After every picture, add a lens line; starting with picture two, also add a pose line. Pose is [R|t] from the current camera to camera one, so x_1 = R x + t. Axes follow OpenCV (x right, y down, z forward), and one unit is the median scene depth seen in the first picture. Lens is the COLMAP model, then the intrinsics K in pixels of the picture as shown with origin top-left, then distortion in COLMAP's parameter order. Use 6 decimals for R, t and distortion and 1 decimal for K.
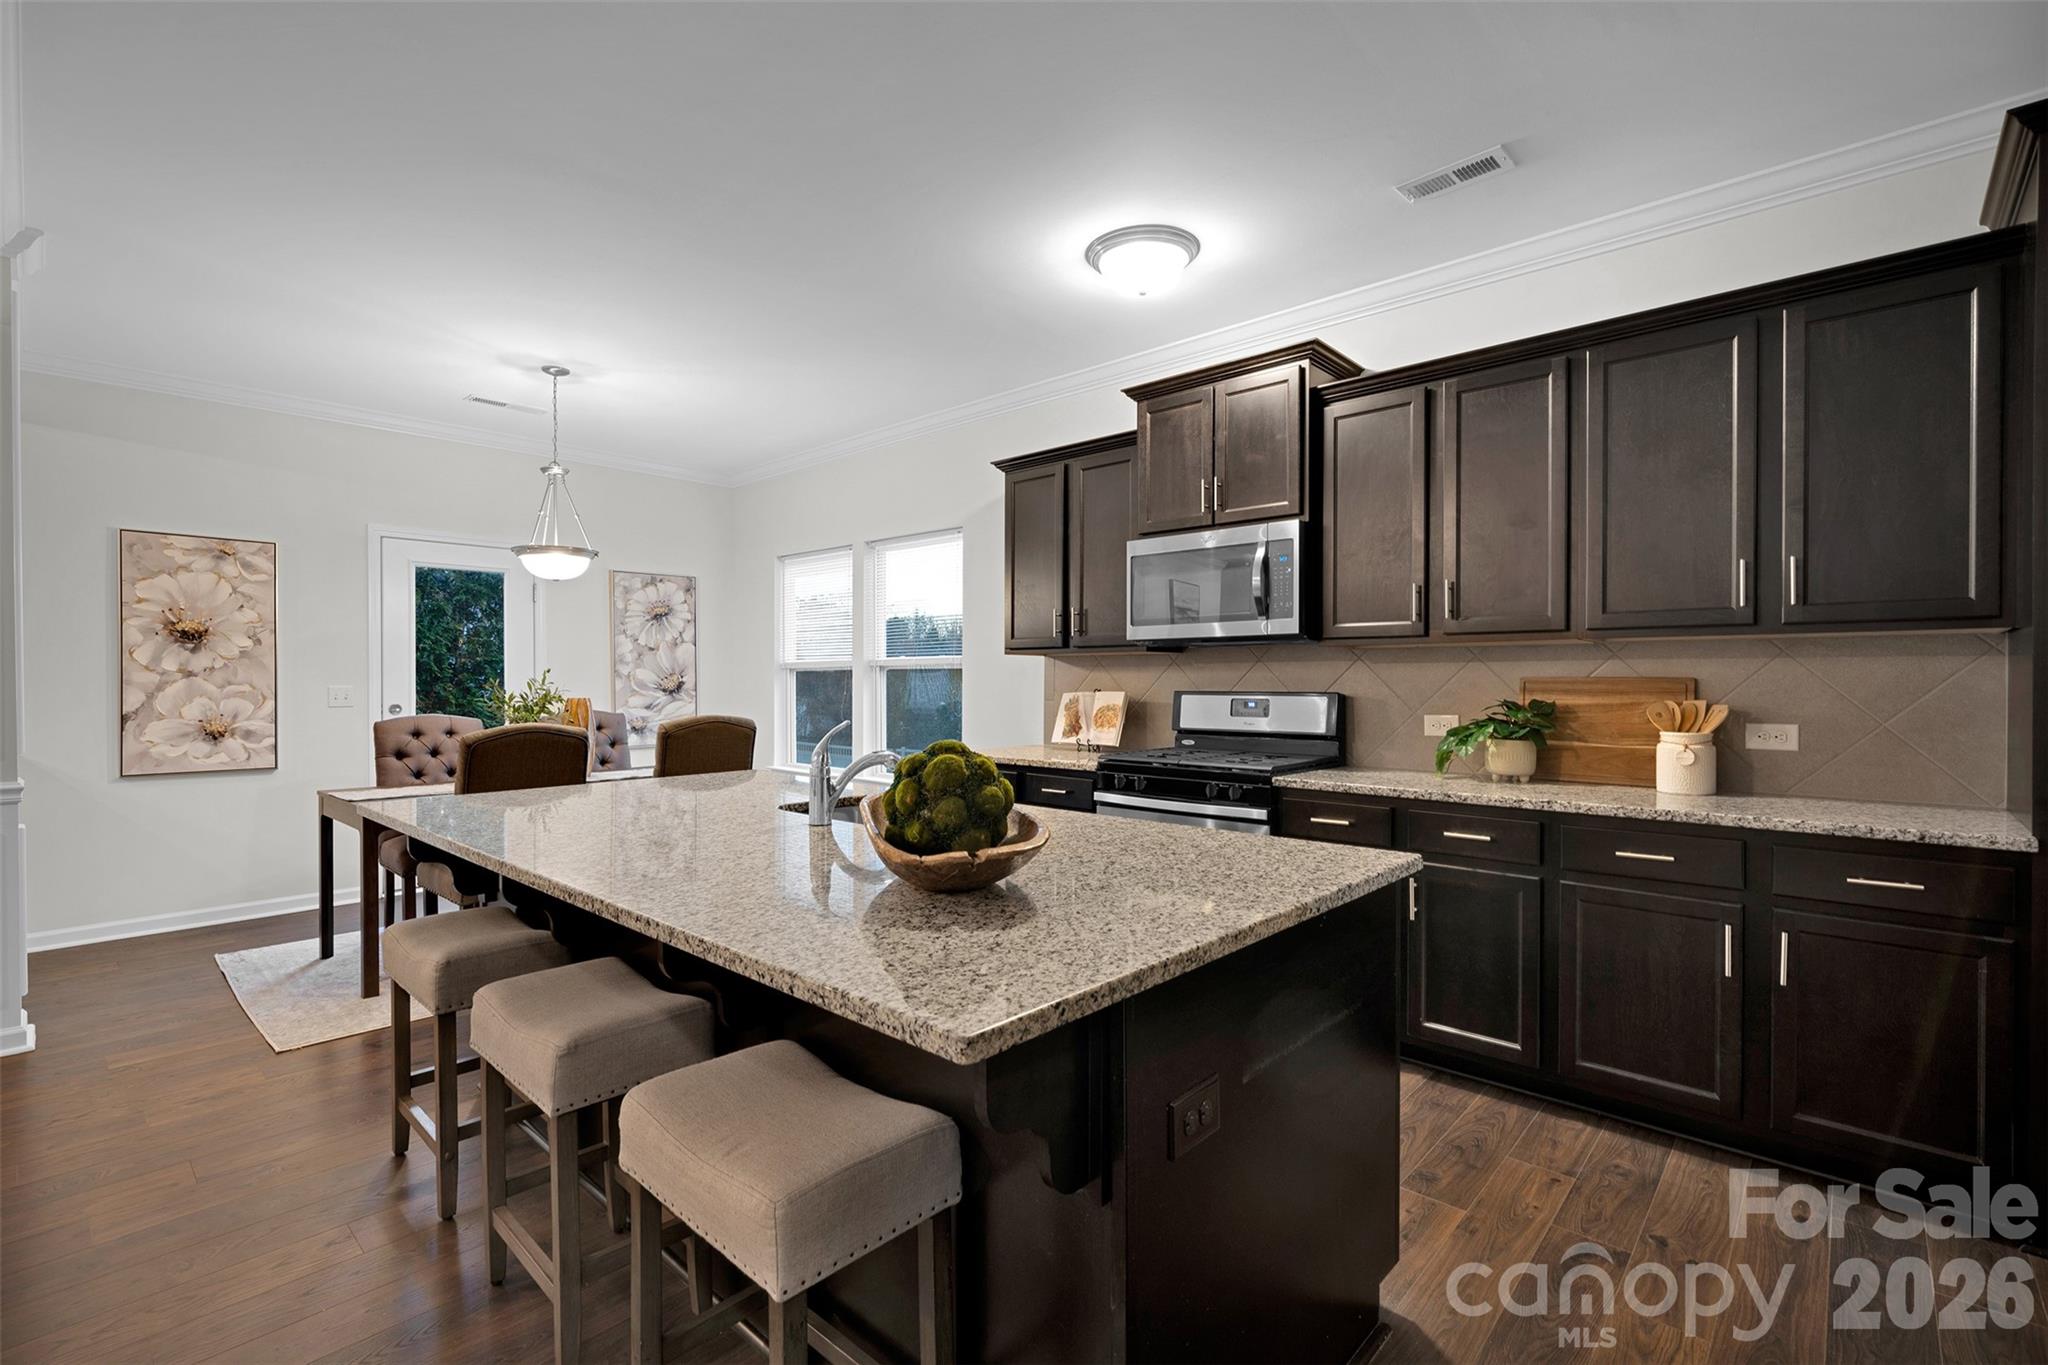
lens RADIAL K [[901.7, 0, 1005.0], [0, 901.7, 679.5], [0, 0, 1]] dist [-0.002150, -0.000253]
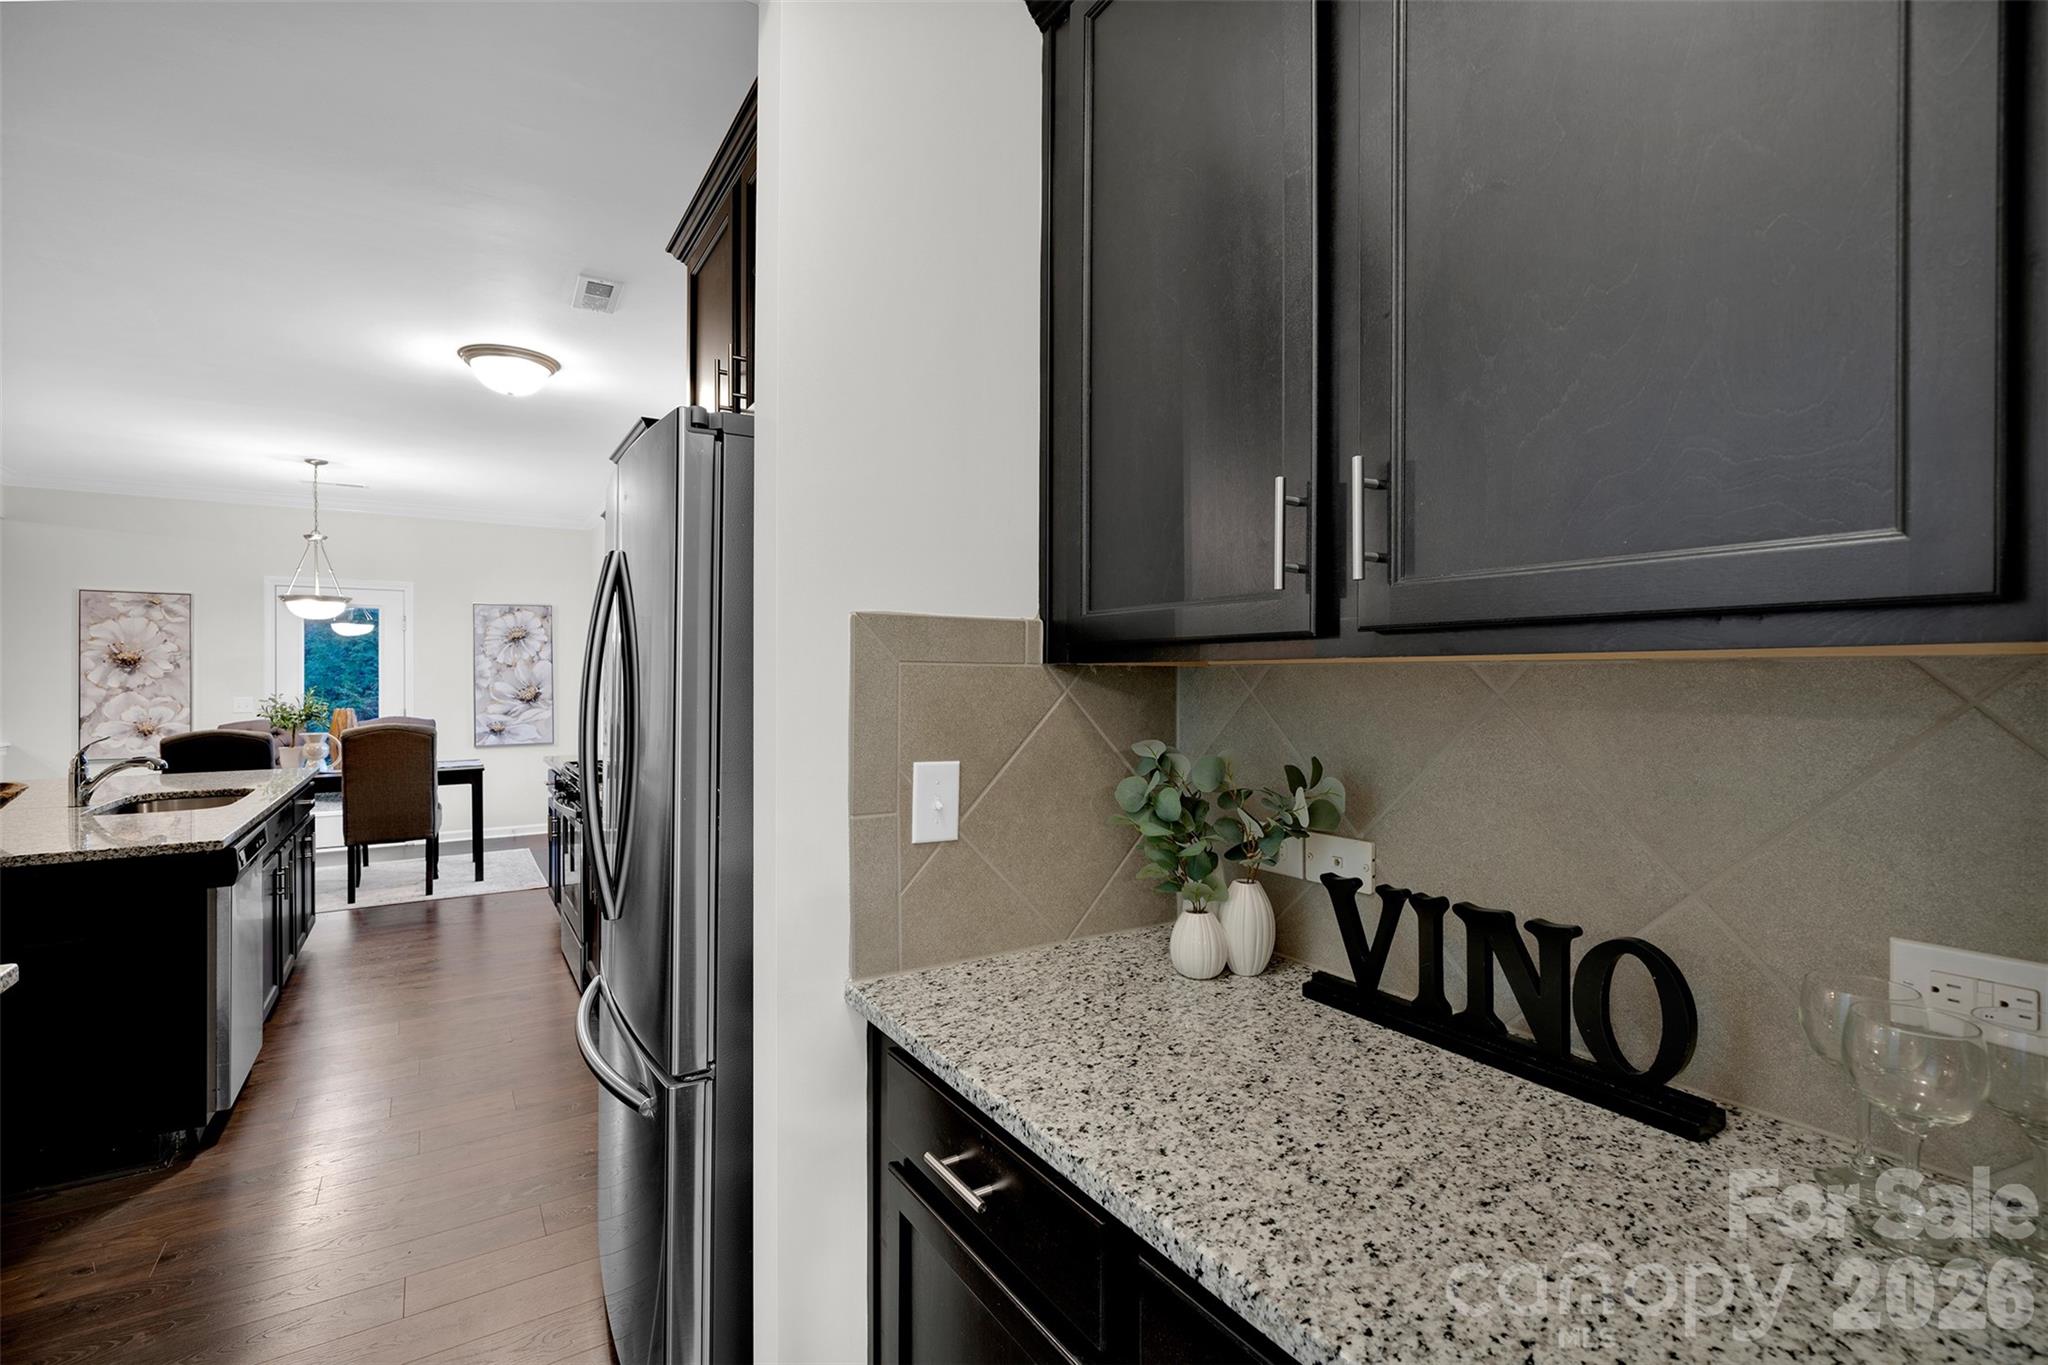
lens RADIAL K [[901.7, 0, 1015.2], [0, 901.7, 685.8], [0, 0, 1]] dist [-0.002150, -0.000253]
pose [[0.972144, -0.001494, -0.234380, 0.579818], [0.002741, 0.999984, 0.004996, -0.011253], [0.234369, -0.005500, 0.972132, -0.036726]]
